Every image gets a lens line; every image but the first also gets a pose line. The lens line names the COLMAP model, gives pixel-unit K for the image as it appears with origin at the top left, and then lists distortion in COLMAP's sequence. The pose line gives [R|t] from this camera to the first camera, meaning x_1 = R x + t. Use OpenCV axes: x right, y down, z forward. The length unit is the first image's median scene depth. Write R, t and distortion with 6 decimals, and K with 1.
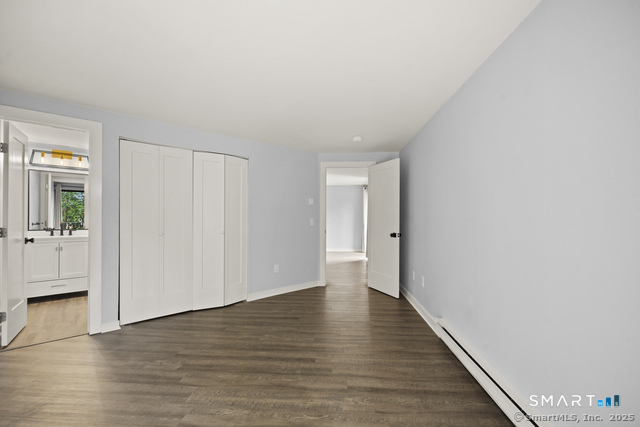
lens RADIAL K [[289.9, 0, 320.0], [0, 289.9, 217.3], [0, 0, 1]] dist [-0.001903, -0.000148]
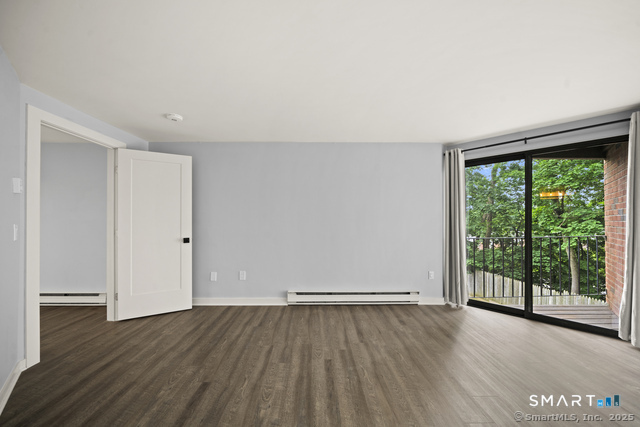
lens RADIAL K [[222.7, 0, 320.3], [0, 222.7, 218.0], [0, 0, 1]] dist [-0.004027, -0.000092]
pose [[-0.113488, 0.003470, 0.993533, -0.865909], [-0.002961, 0.999988, -0.003831, -0.014278], [-0.993535, -0.003376, -0.113476, 1.196098]]
